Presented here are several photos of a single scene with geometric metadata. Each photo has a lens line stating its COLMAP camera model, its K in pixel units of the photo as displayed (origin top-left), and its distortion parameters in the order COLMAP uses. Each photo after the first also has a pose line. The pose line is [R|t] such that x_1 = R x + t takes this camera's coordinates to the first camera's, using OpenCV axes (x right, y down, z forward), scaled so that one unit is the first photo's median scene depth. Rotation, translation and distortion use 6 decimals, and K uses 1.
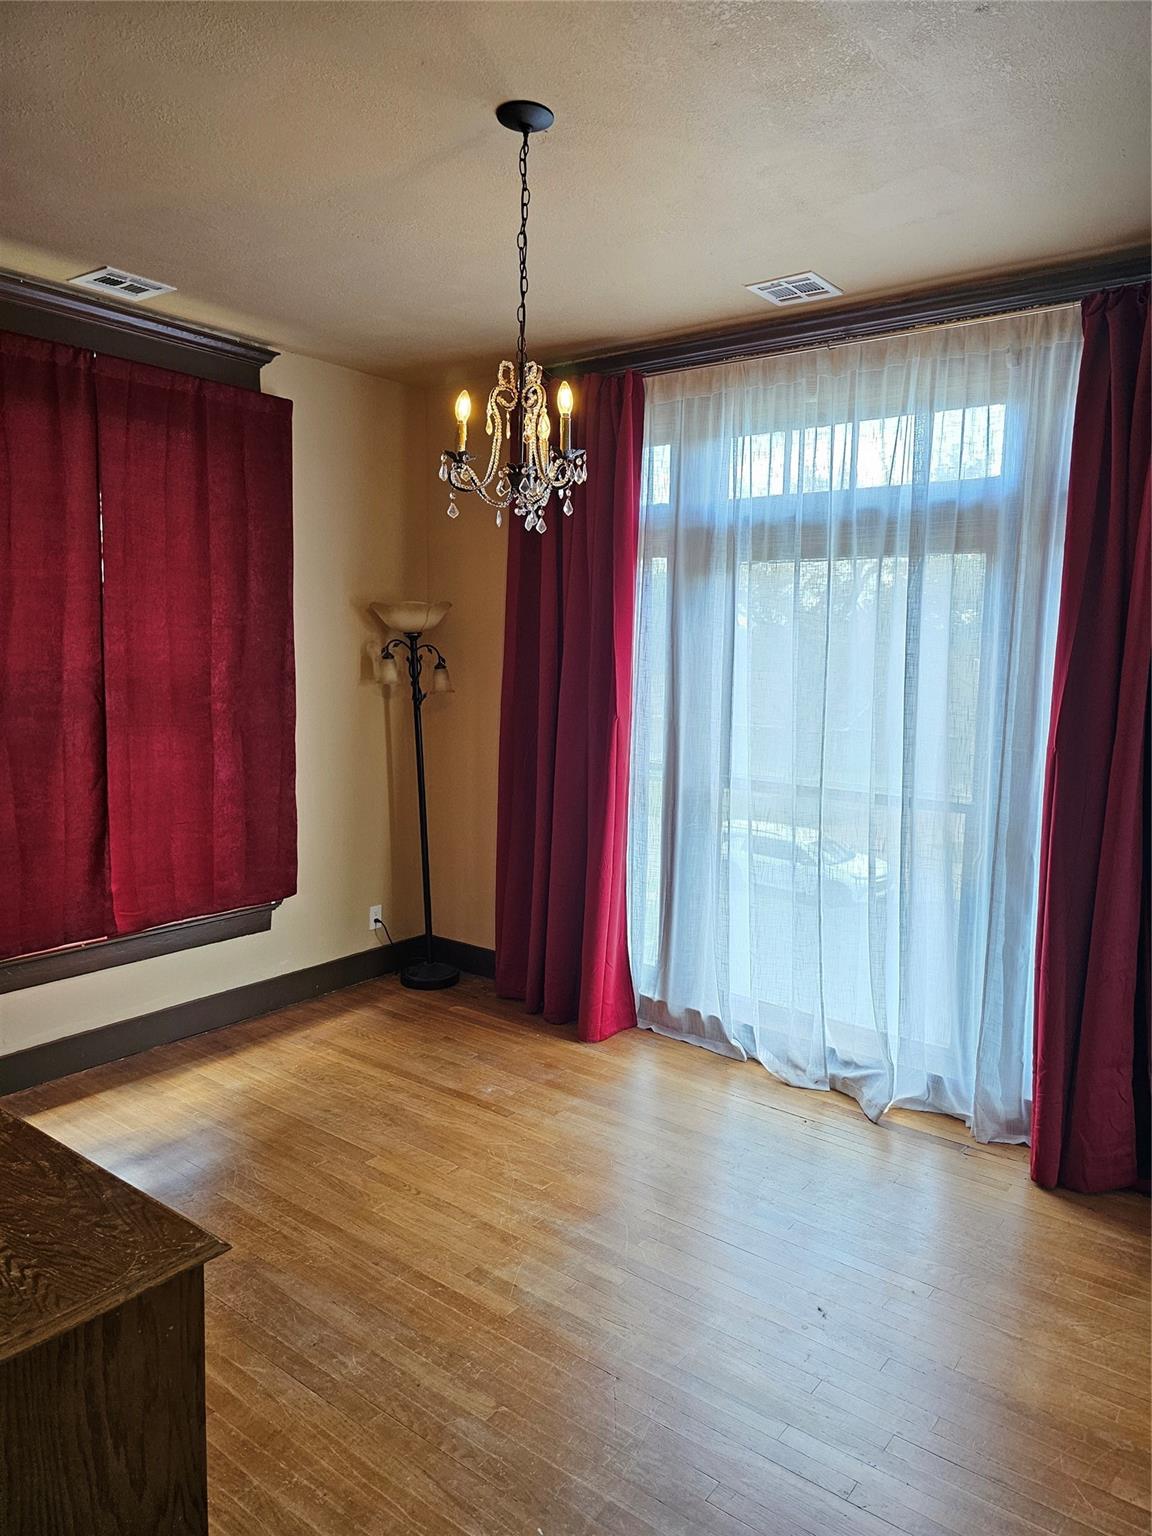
lens RADIAL K [[1042.6, 0, 601.2], [0, 1042.6, 762.3], [0, 0, 1]] dist [0.069379, -0.086790]
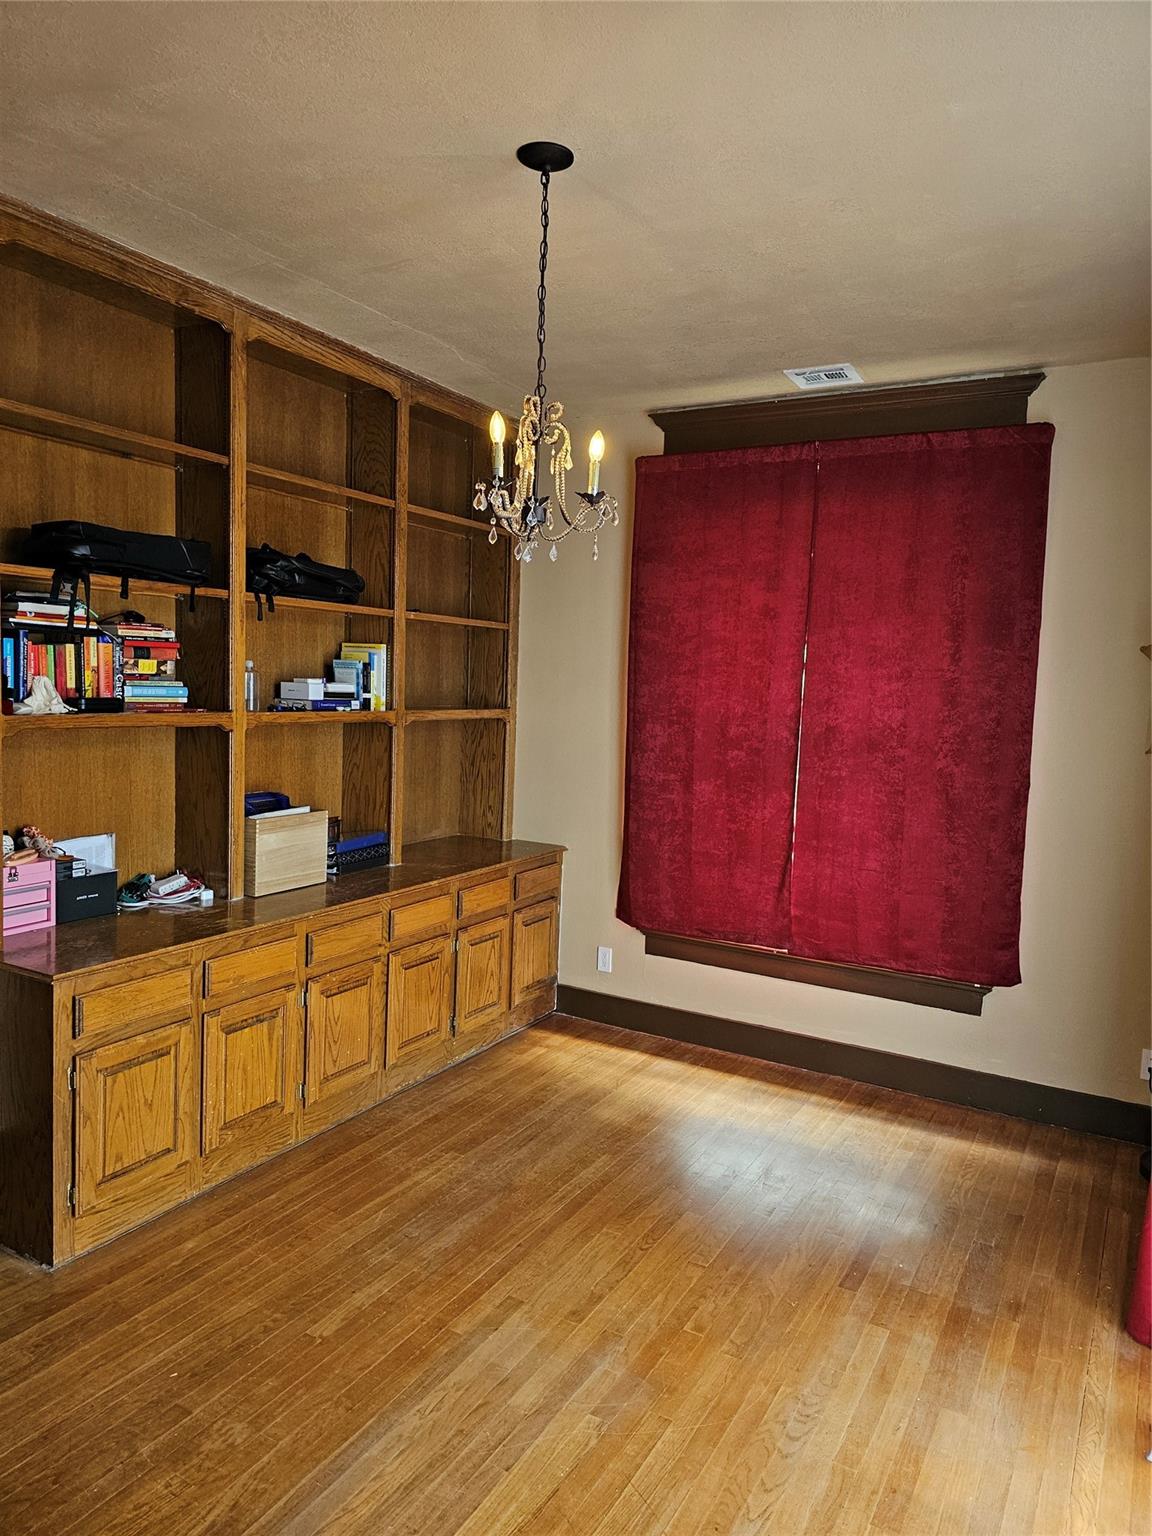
lens RADIAL K [[1042.6, 0, 601.2], [0, 1042.6, 762.3], [0, 0, 1]] dist [0.069379, -0.086790]
pose [[0.136238, 0.068452, -0.988308, 0.638277], [-0.146034, 0.988099, 0.048307, -0.063738], [0.979854, 0.137746, 0.144613, 0.649145]]
